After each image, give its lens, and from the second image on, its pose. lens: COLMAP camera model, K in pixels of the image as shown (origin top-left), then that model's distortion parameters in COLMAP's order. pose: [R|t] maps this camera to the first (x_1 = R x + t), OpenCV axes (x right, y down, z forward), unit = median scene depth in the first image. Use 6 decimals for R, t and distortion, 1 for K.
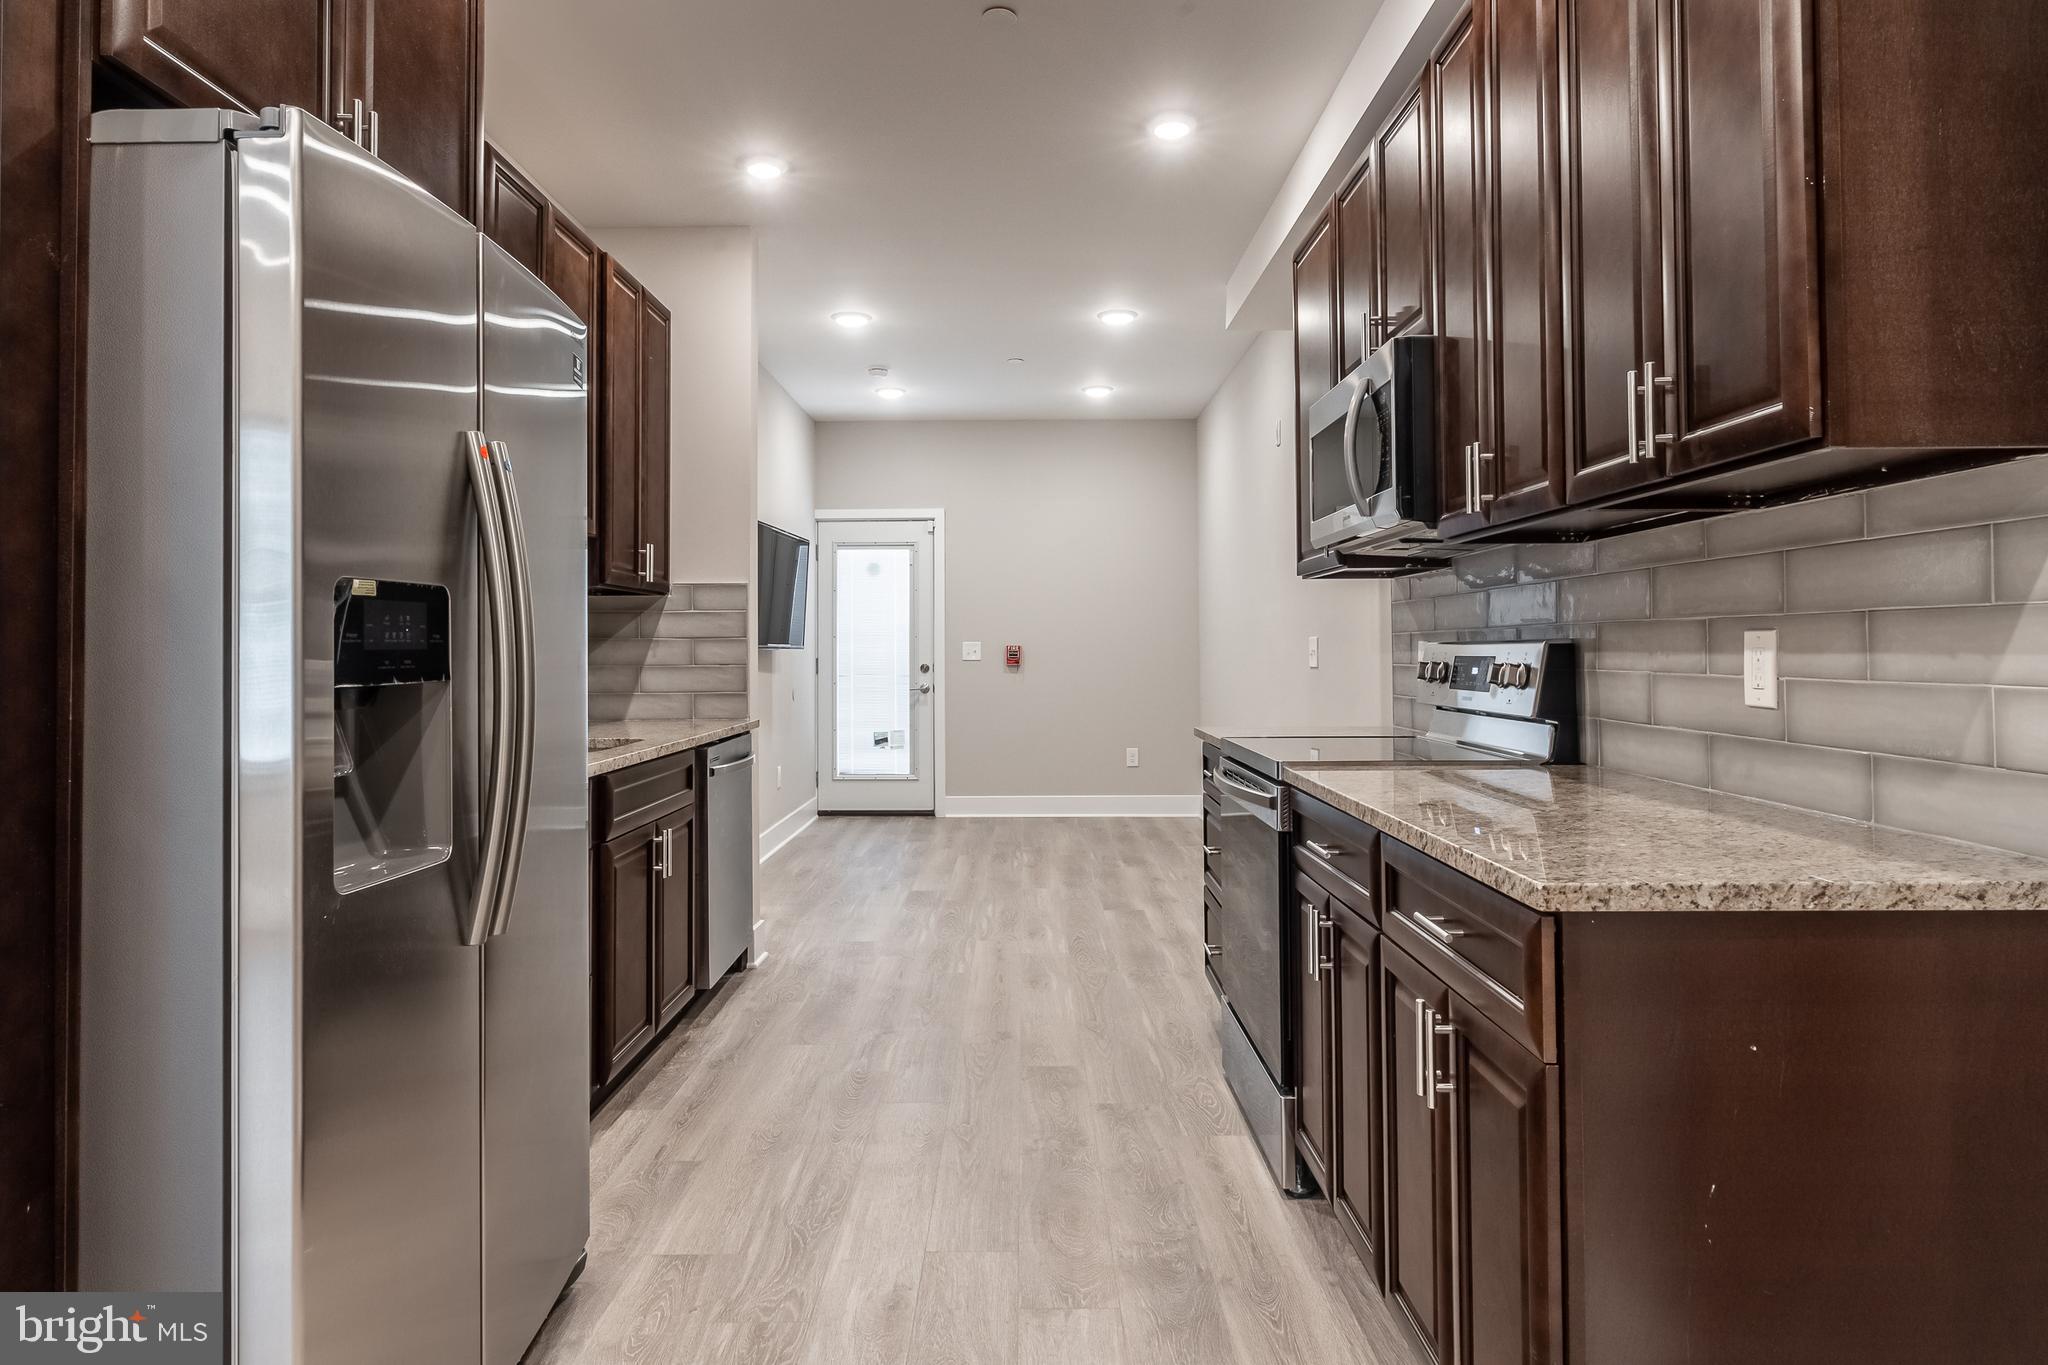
lens RADIAL K [[1194.1, 0, 1021.7], [0, 1194.1, 632.9], [0, 0, 1]] dist [-0.001019, 0.000356]
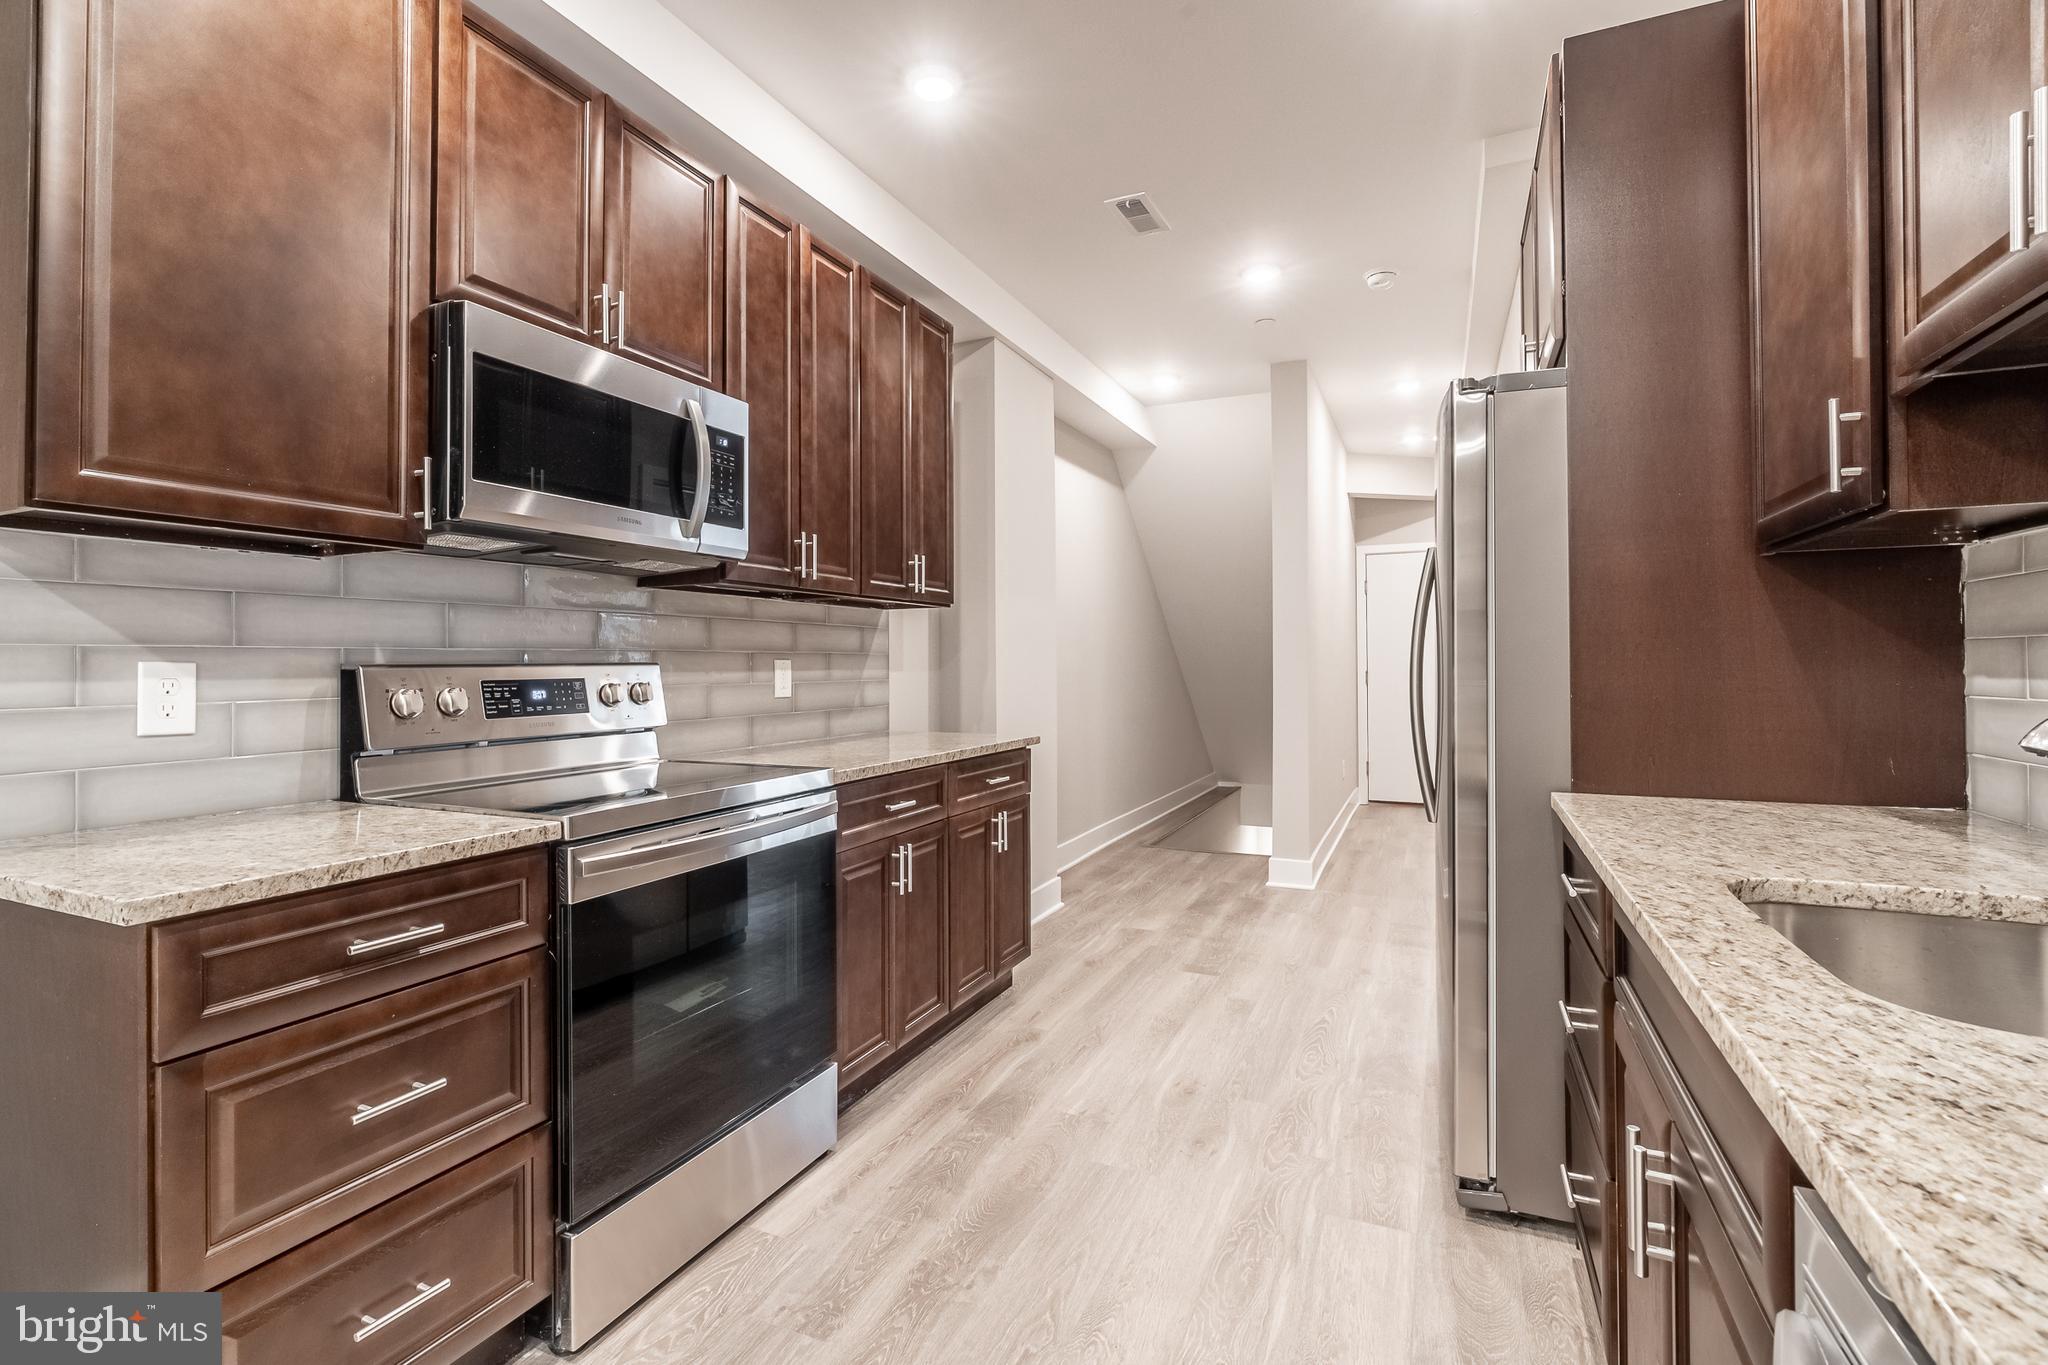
lens RADIAL K [[925.6, 0, 1025.1], [0, 925.6, 656.7], [0, 0, 1]] dist [-0.032268, -0.000162]
pose [[-0.912769, 0.015664, 0.408176, -0.268468], [0.007011, 0.999718, -0.022688, 0.020840], [-0.408416, -0.017847, -0.912621, 1.507945]]
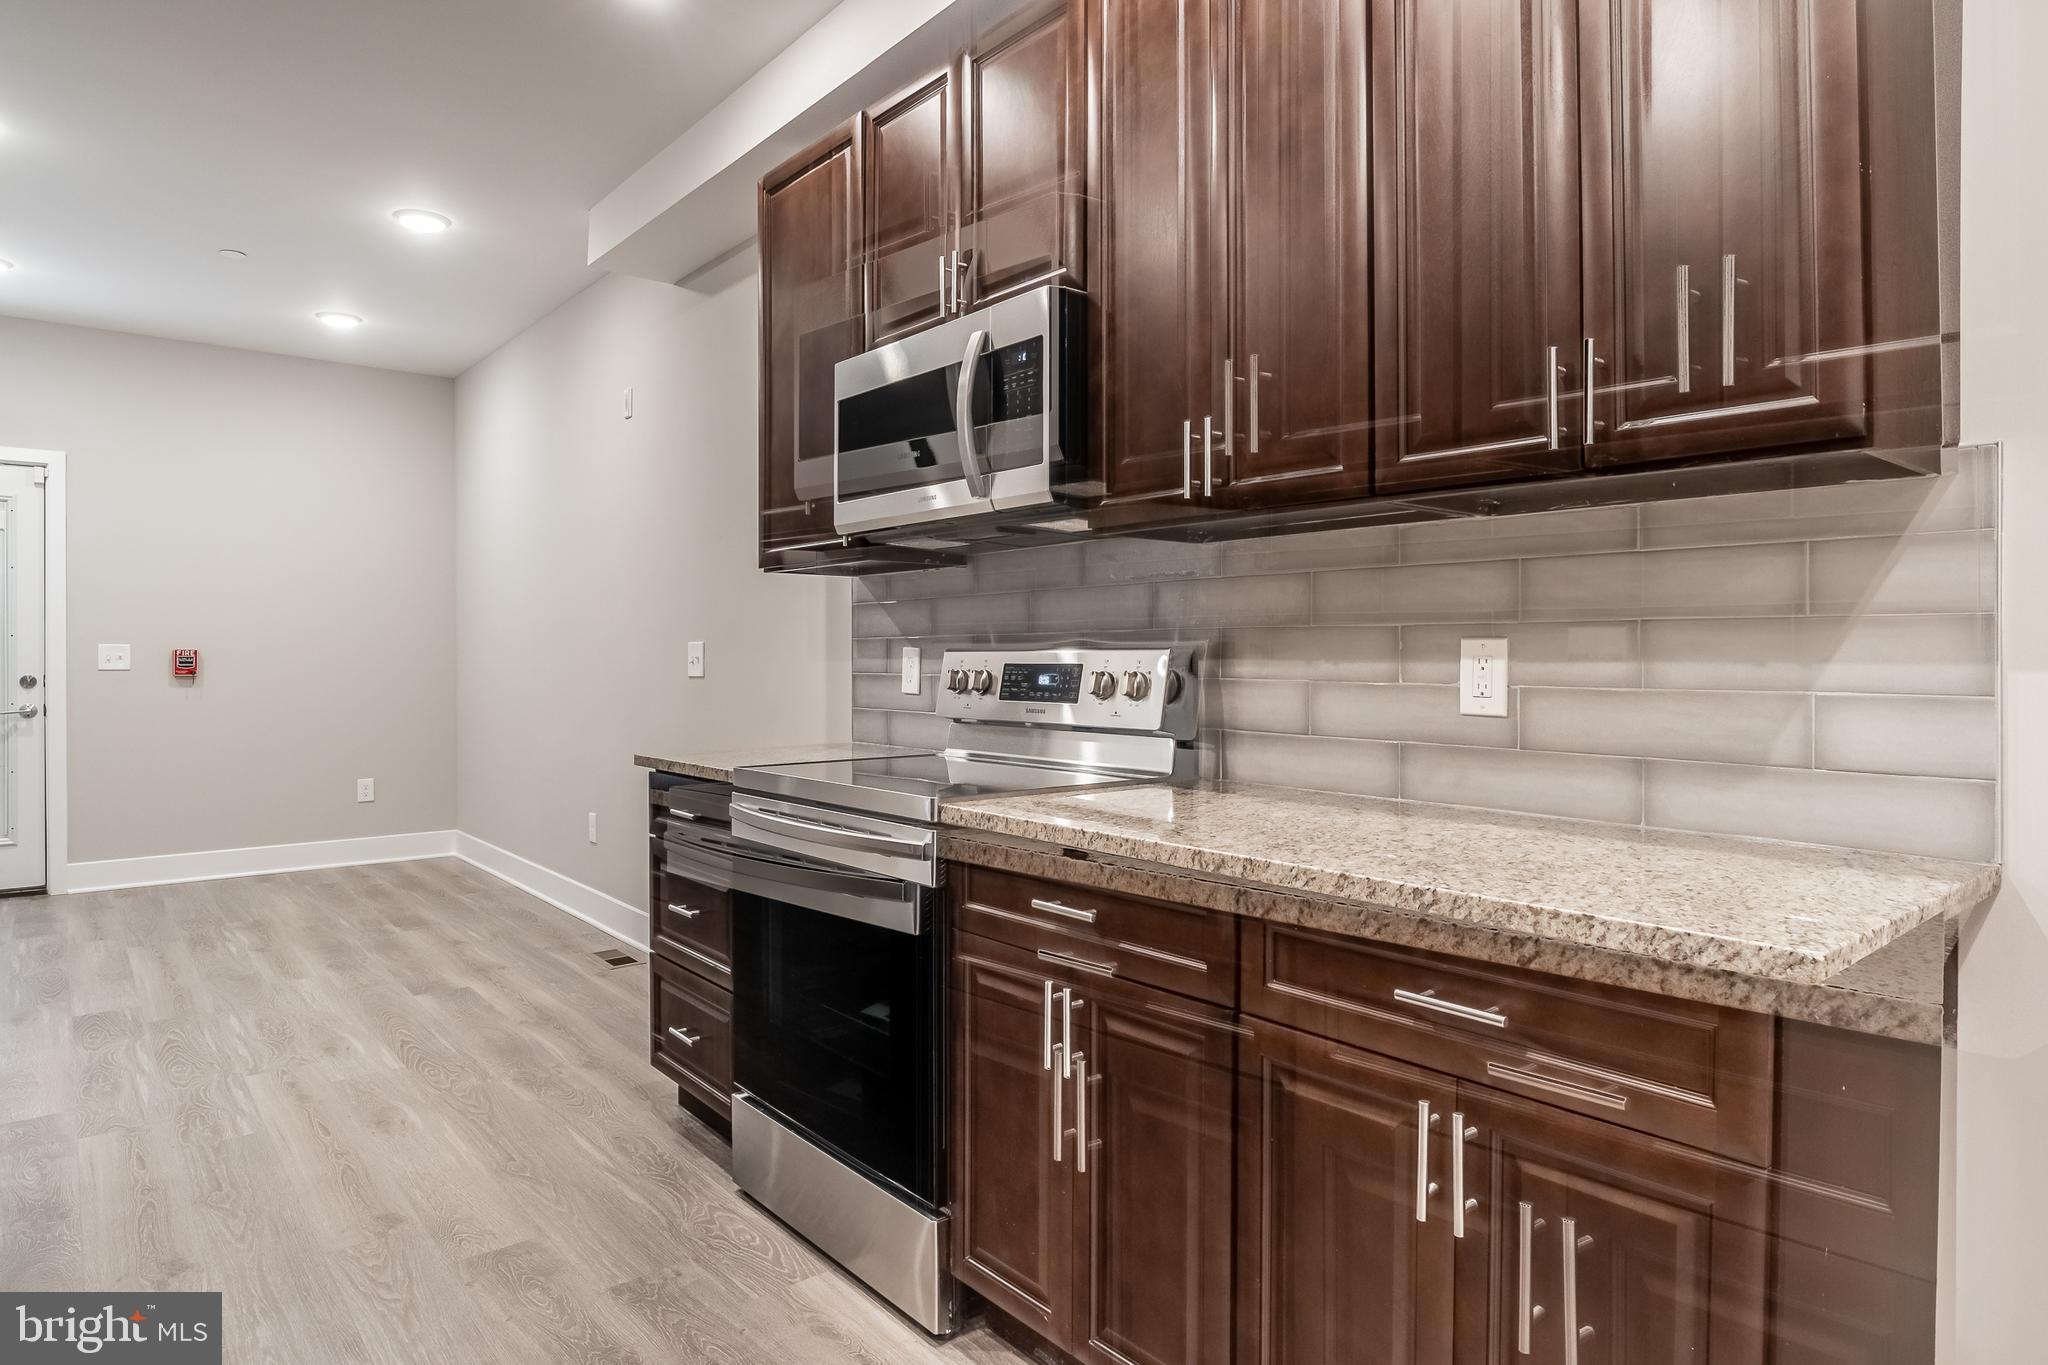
lens RADIAL K [[1177.0, 0, 1022.2], [0, 1177.0, 668.3], [0, 0, 1]] dist [-0.002885, 0.001881]
pose [[0.770158, -0.002653, 0.637848, -0.204377], [-0.012260, 0.999745, 0.018962, 0.005890], [-0.637735, -0.022423, 0.769929, 0.323116]]
